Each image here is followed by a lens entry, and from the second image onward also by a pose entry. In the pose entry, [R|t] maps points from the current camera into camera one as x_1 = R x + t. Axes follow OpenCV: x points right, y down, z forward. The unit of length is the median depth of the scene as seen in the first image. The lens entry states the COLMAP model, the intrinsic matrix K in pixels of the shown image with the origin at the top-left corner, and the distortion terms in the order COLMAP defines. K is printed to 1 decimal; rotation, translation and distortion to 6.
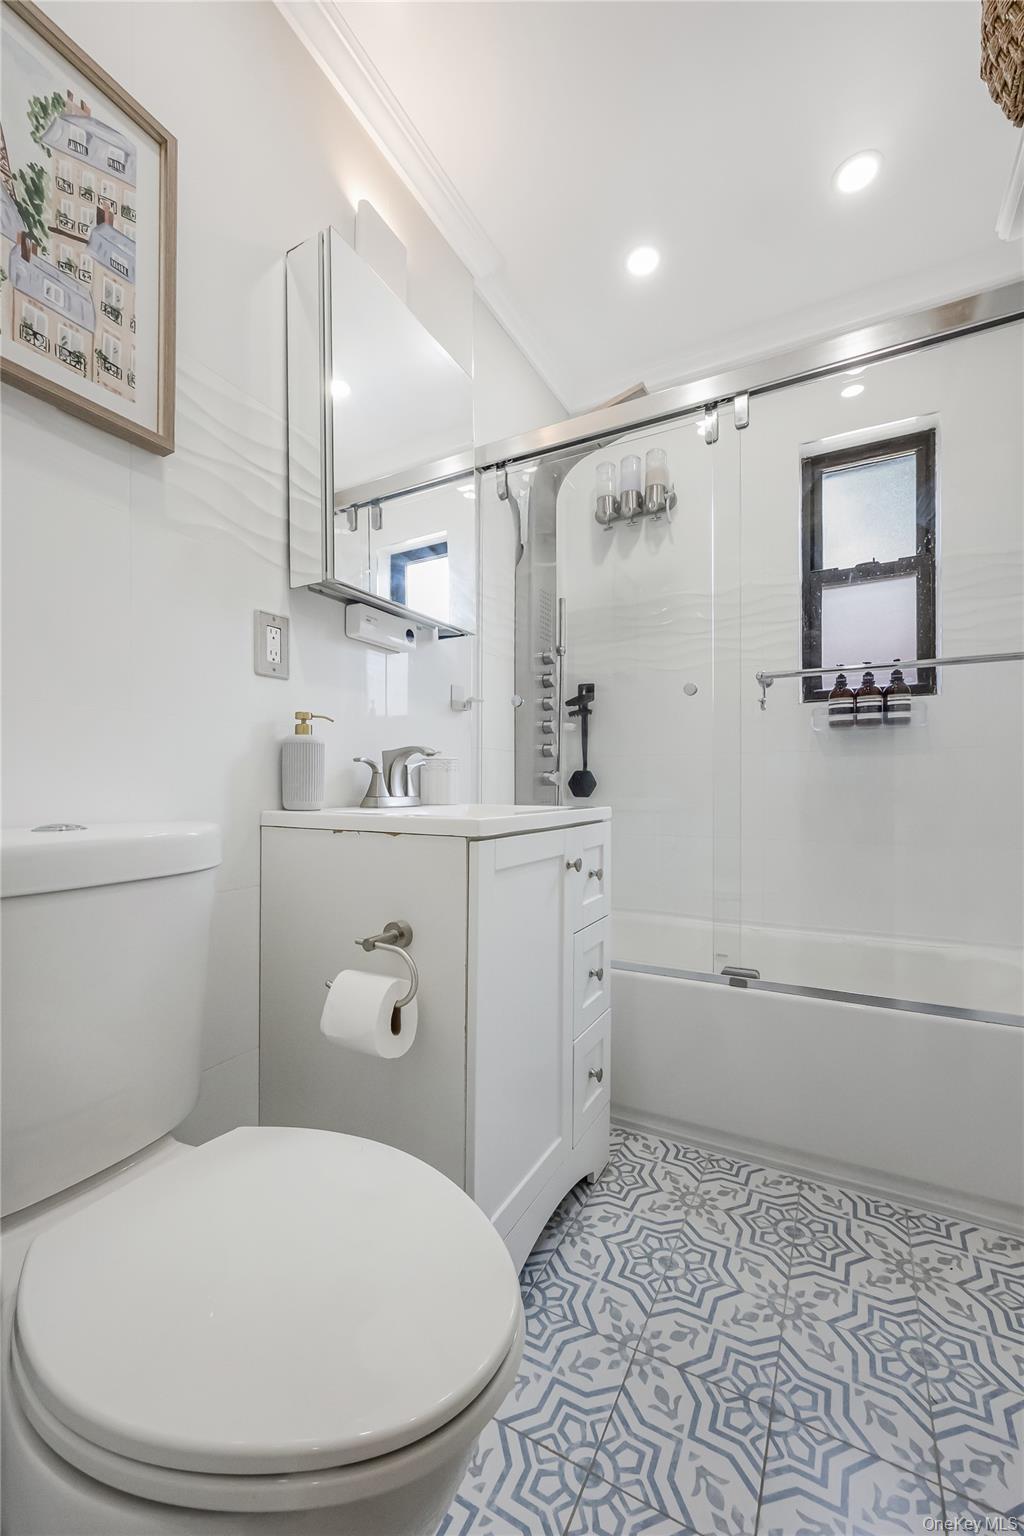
lens RADIAL K [[617.9, 0, 514.5], [0, 617.9, 779.2], [0, 0, 1]] dist [-0.000609, 0.000817]
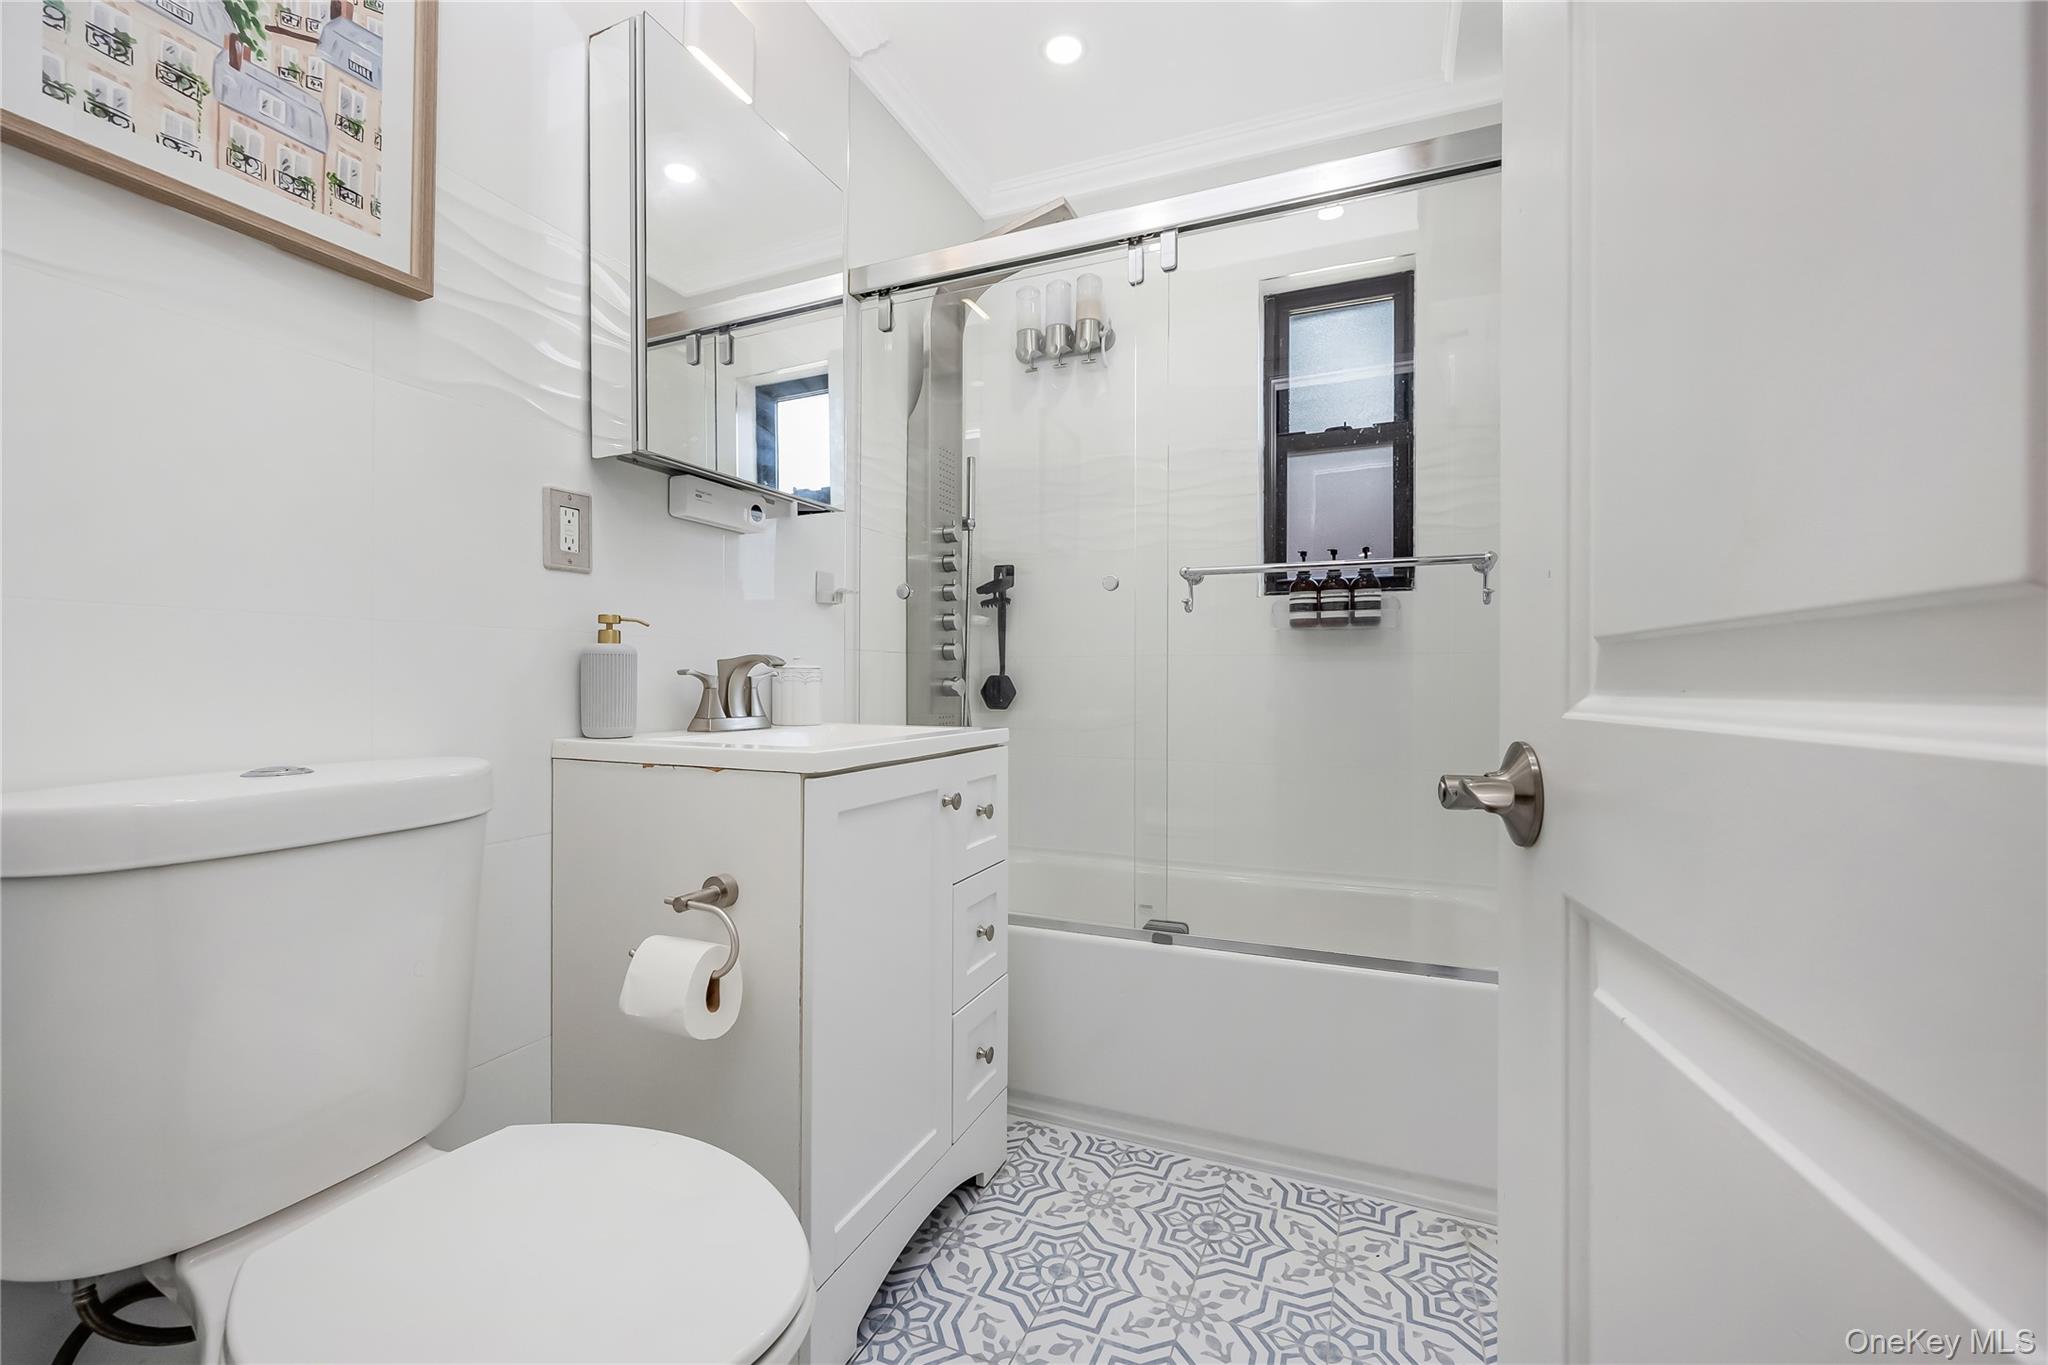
lens RADIAL K [[823.9, 0, 1020.8], [0, 823.9, 679.6], [0, 0, 1]] dist [-0.000609, 0.000817]
pose [[0.995137, 0.003989, 0.098419, 0.073176], [-0.004483, 0.999978, 0.004793, -0.028281], [-0.098397, -0.005211, 0.995134, -0.100649]]
